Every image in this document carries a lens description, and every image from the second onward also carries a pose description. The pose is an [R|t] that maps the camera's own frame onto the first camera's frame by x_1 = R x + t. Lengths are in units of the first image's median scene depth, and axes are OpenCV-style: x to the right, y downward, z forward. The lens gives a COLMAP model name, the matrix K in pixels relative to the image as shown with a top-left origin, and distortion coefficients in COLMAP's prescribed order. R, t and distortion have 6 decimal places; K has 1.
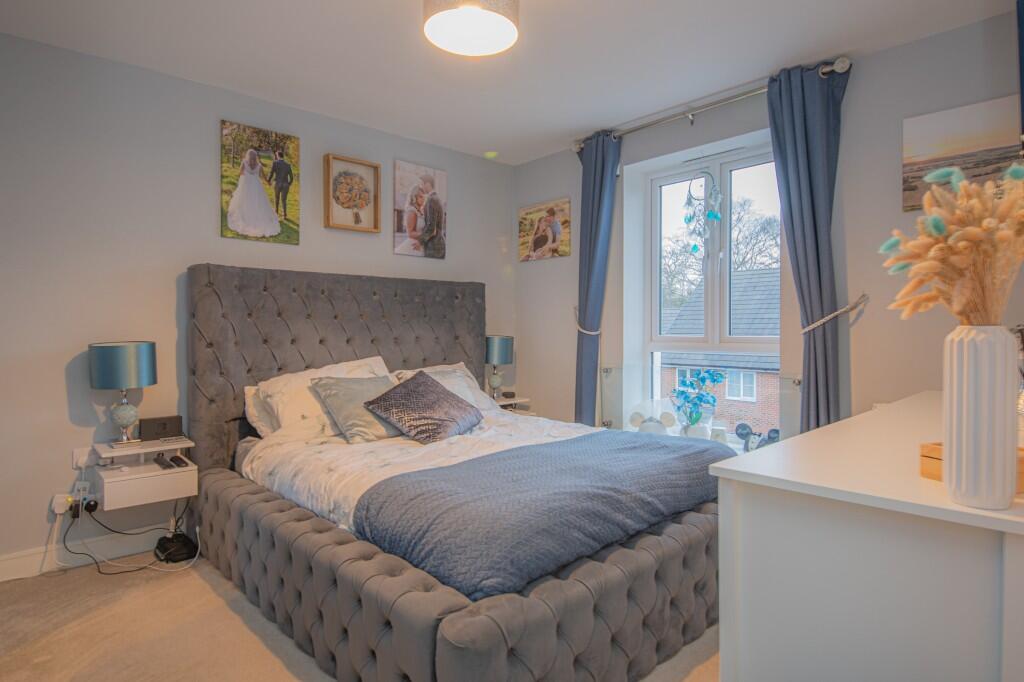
lens RADIAL K [[553.9, 0, 511.1], [0, 553.9, 334.2], [0, 0, 1]] dist [-0.002608, -0.001631]
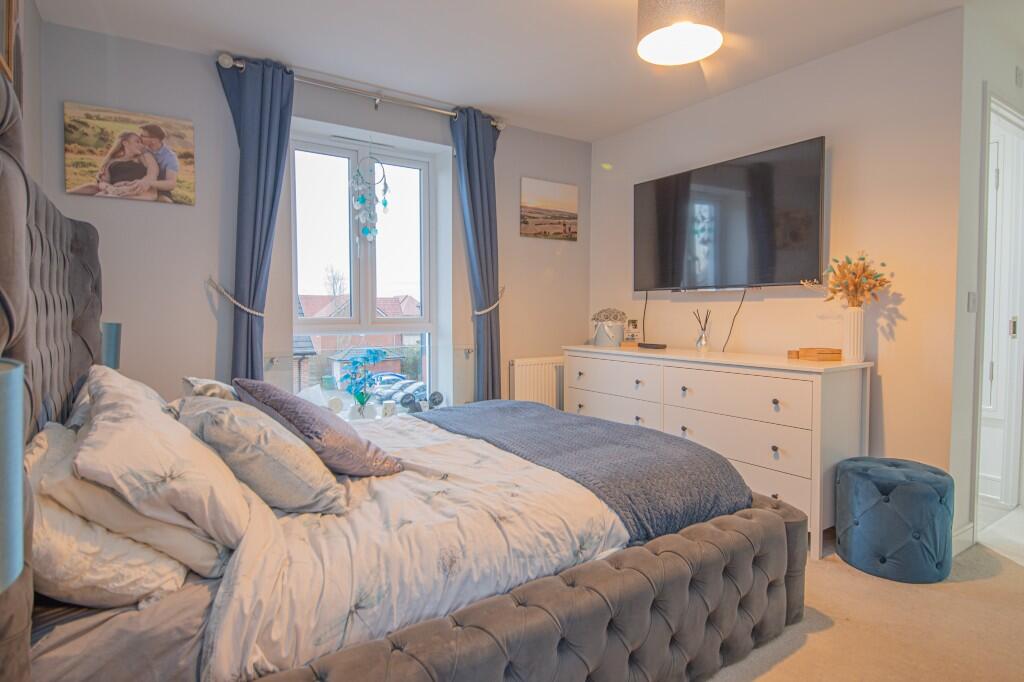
lens RADIAL K [[553.9, 0, 510.4], [0, 553.9, 336.7], [0, 0, 1]] dist [-0.002608, -0.001631]
pose [[0.145729, -0.040378, 0.988500, -0.535820], [0.010257, 0.999175, 0.039302, 0.001507], [-0.989271, 0.004411, 0.146023, 0.496101]]
